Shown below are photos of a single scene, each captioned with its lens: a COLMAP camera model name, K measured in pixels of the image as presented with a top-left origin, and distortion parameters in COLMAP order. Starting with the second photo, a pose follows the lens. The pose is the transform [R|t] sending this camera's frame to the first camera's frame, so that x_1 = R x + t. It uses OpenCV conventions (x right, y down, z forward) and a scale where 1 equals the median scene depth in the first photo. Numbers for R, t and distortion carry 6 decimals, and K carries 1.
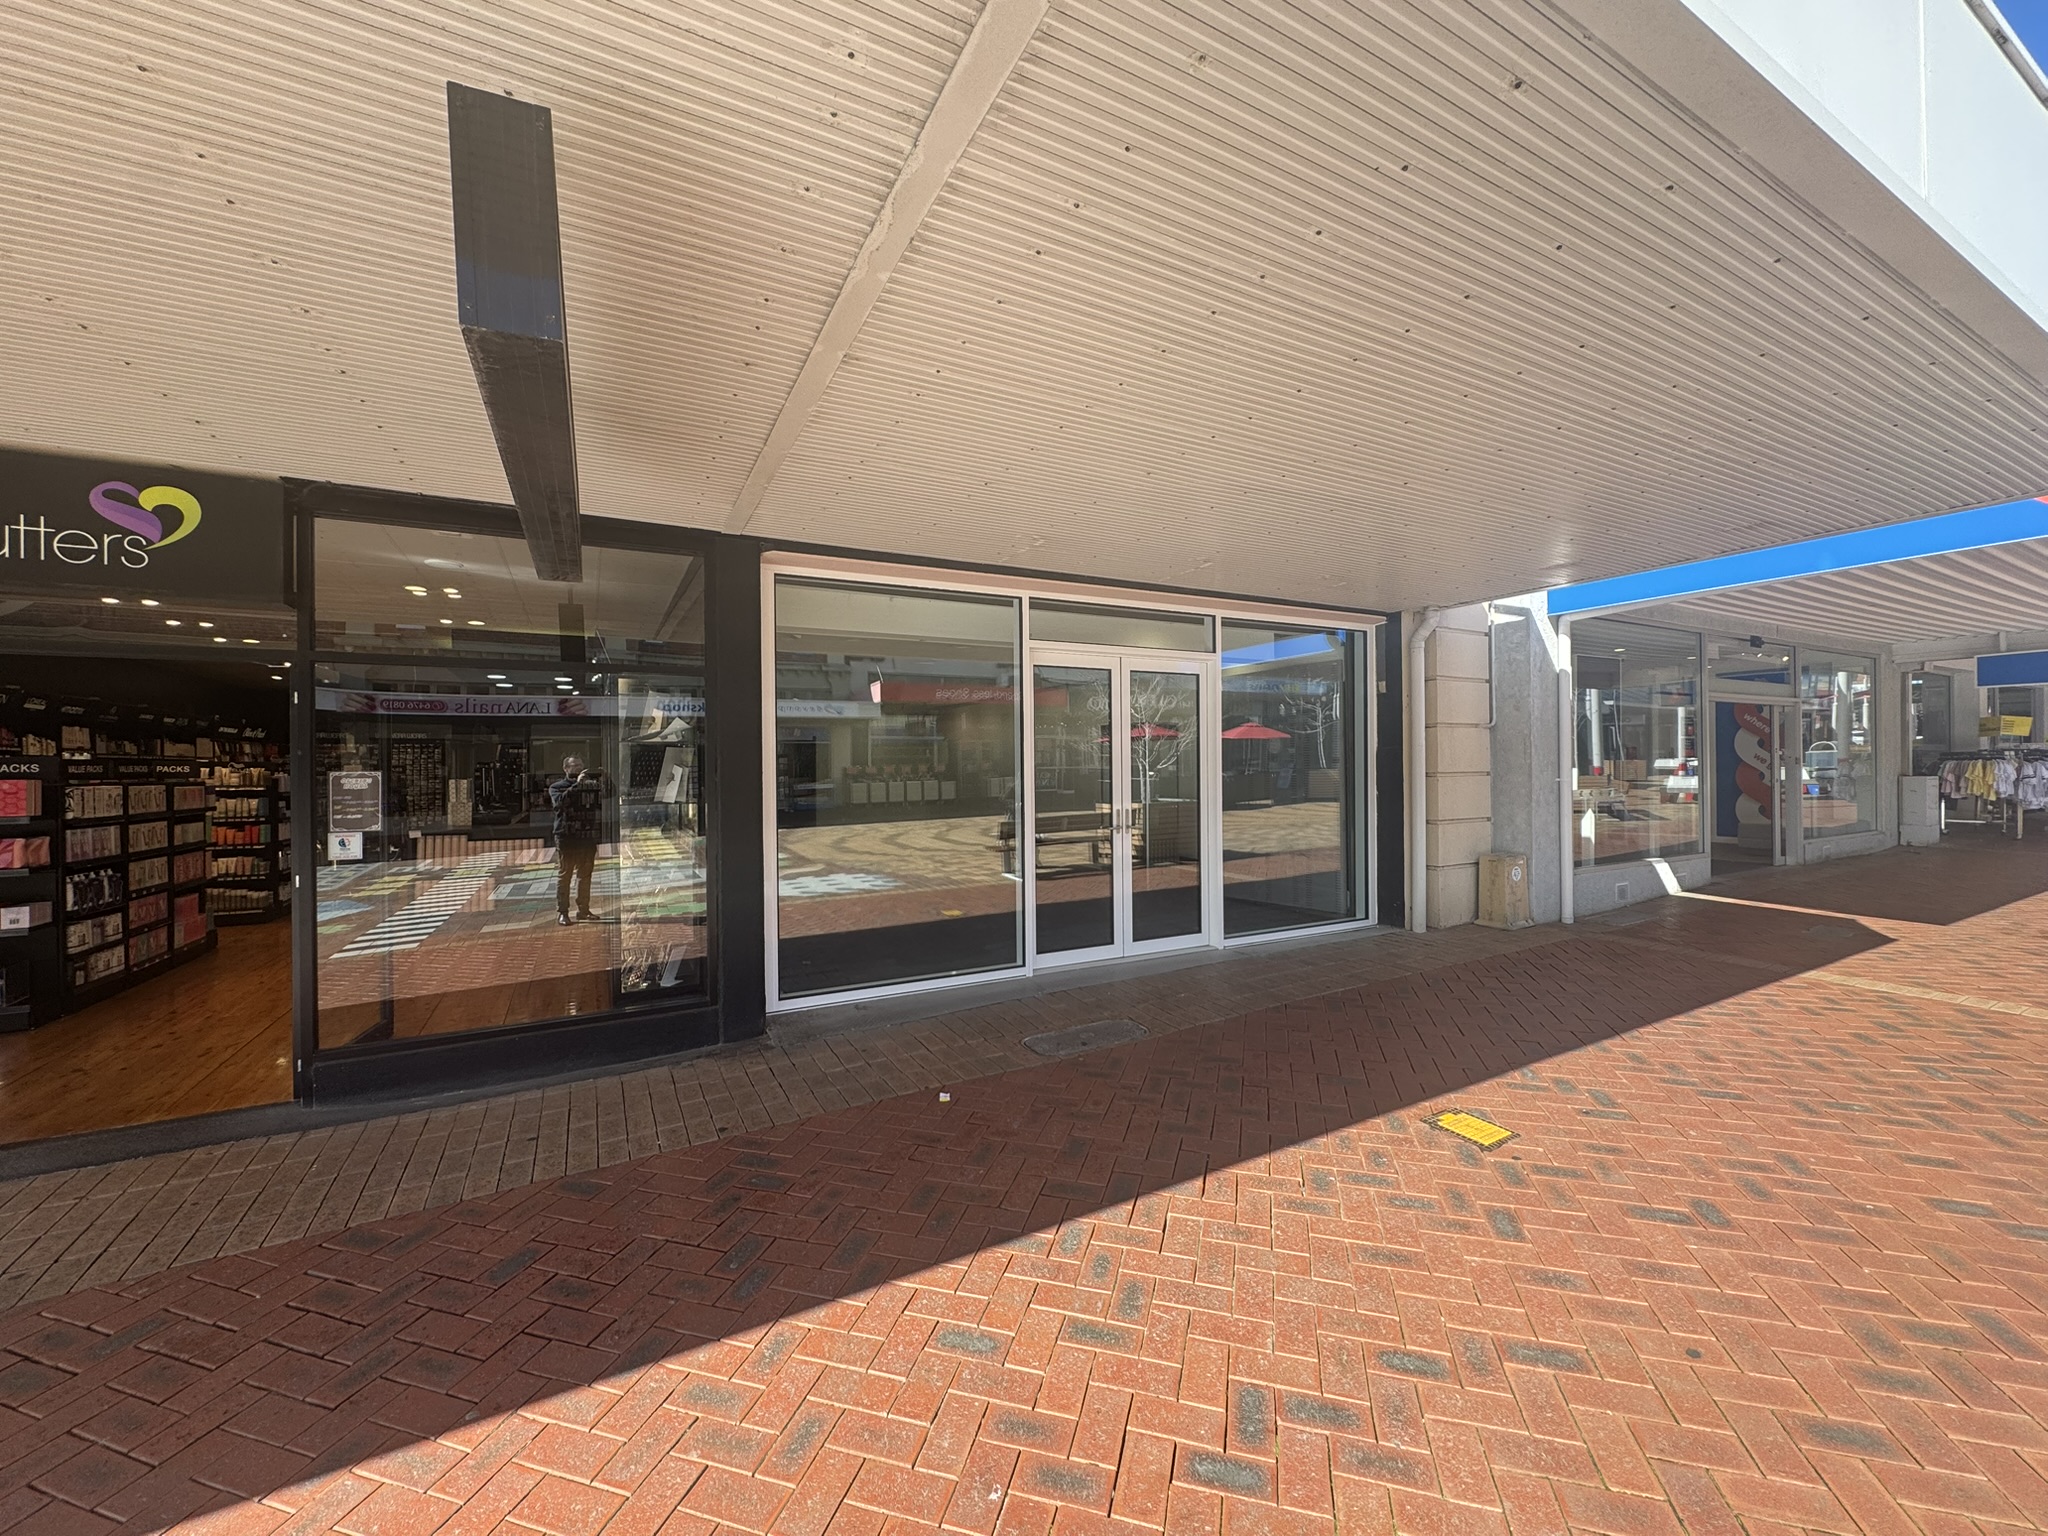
lens RADIAL K [[811.6, 0, 1024.0], [0, 811.6, 768.0], [0, 0, 1]] dist [0.000098, -0.000005]
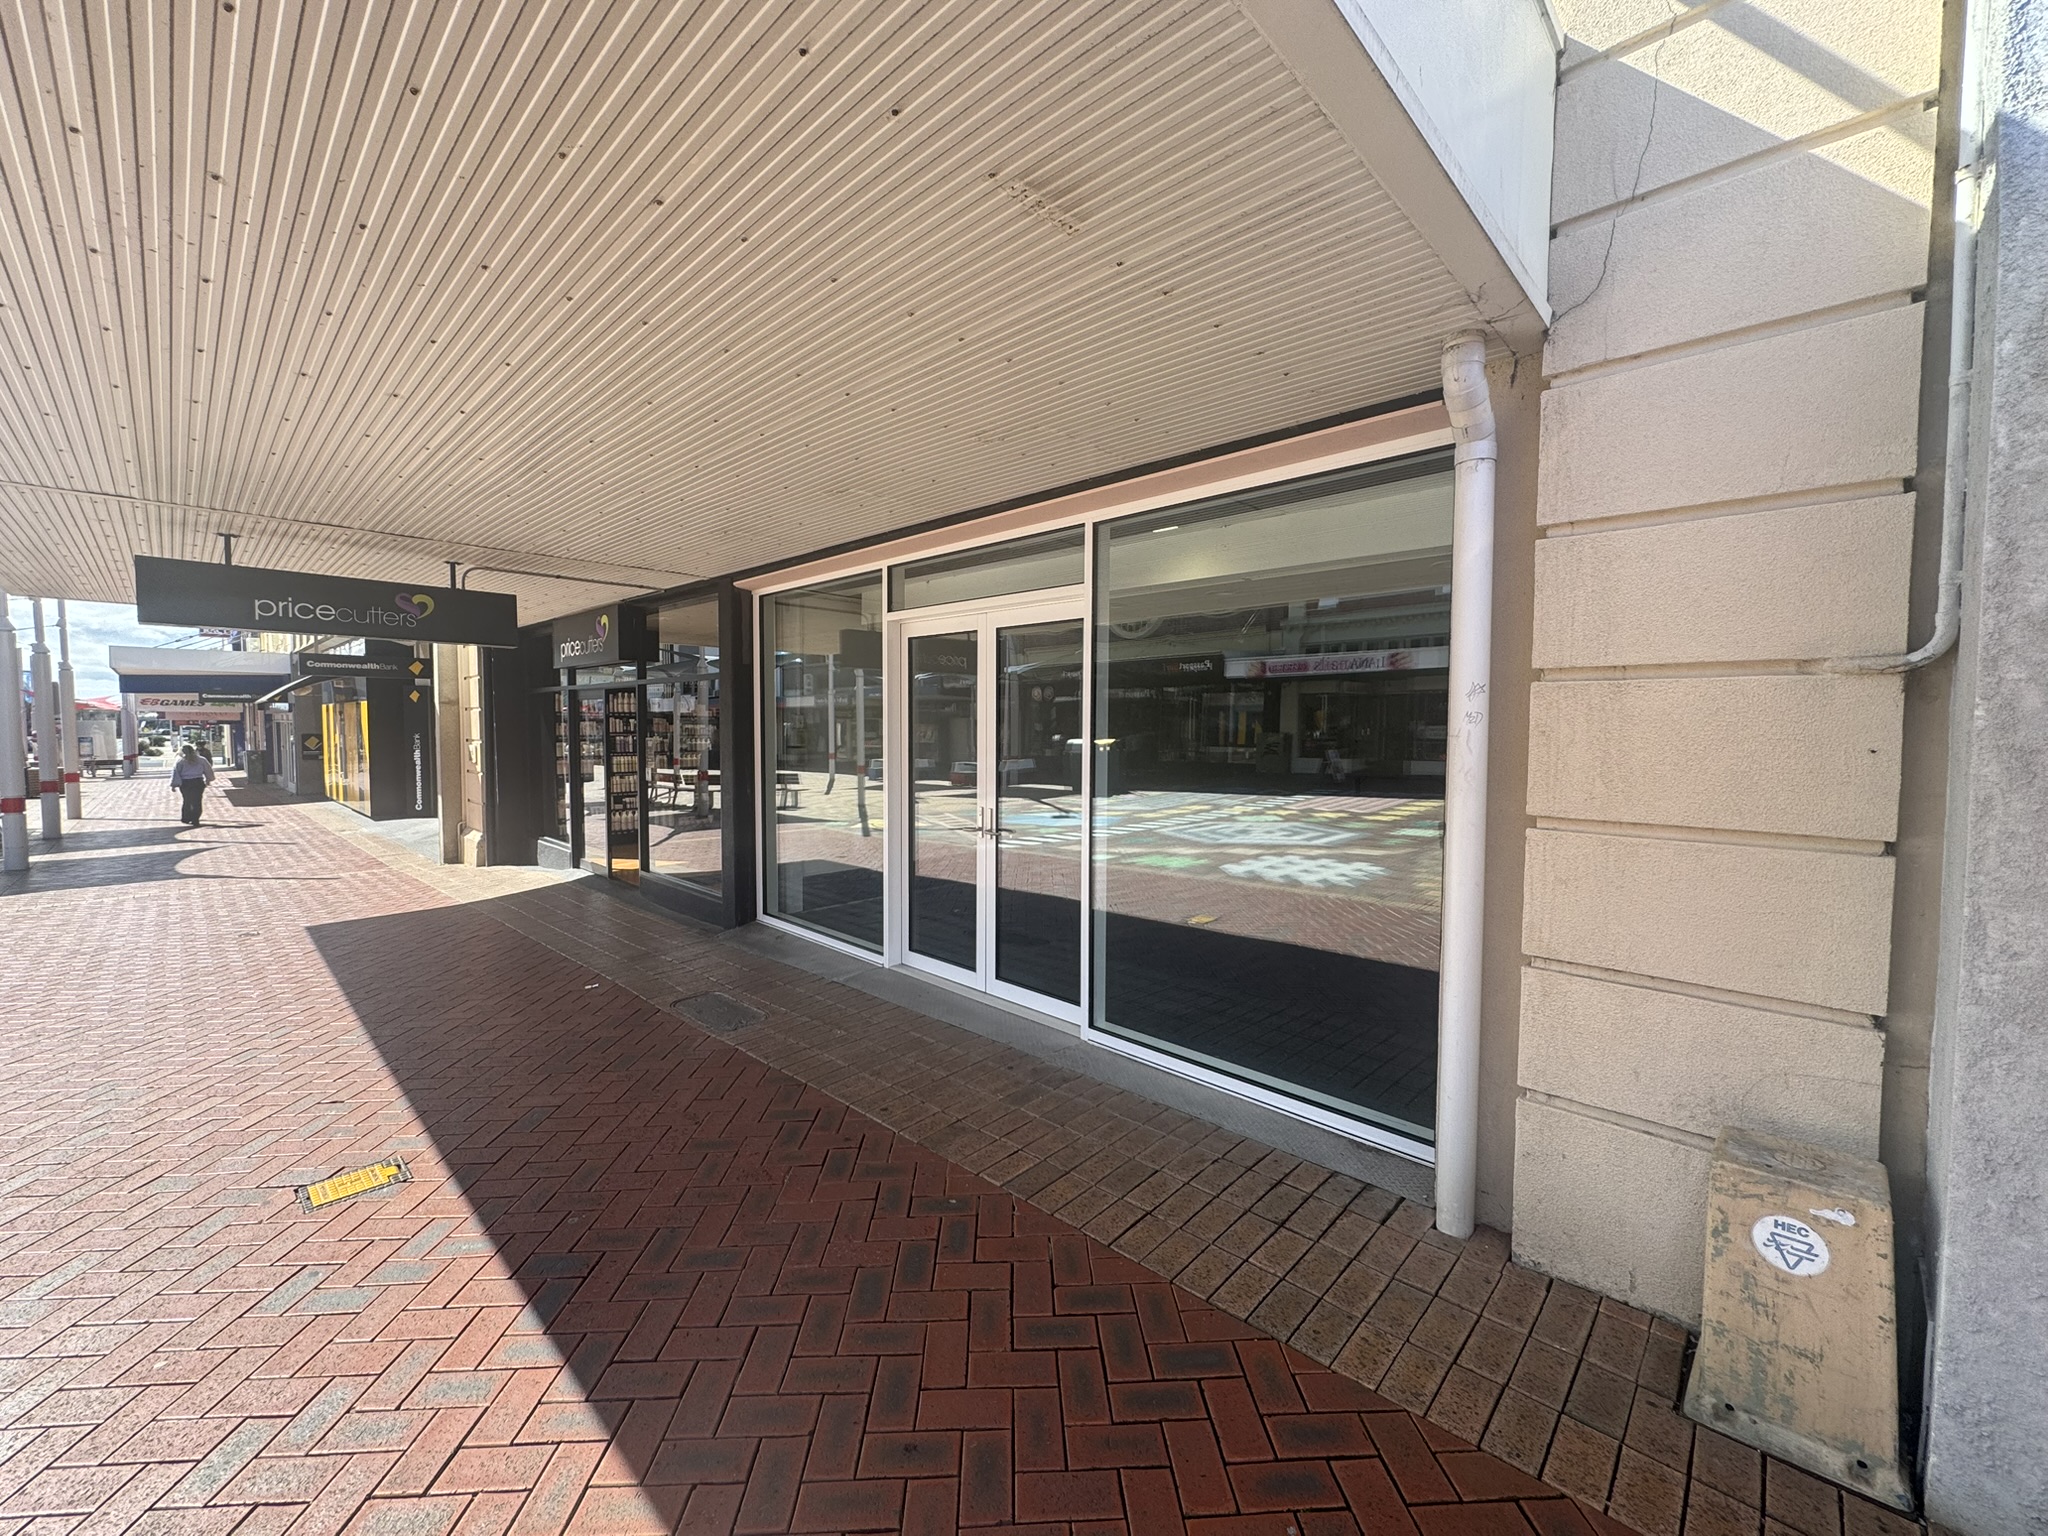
lens RADIAL K [[811.6, 0, 1024.0], [0, 811.6, 768.0], [0, 0, 1]] dist [0.000098, -0.000005]
pose [[0.307169, 0.067903, -0.949229, 0.885493], [0.000044, 0.997450, 0.071367, -0.044738], [0.951655, -0.021963, 0.306383, 0.801738]]
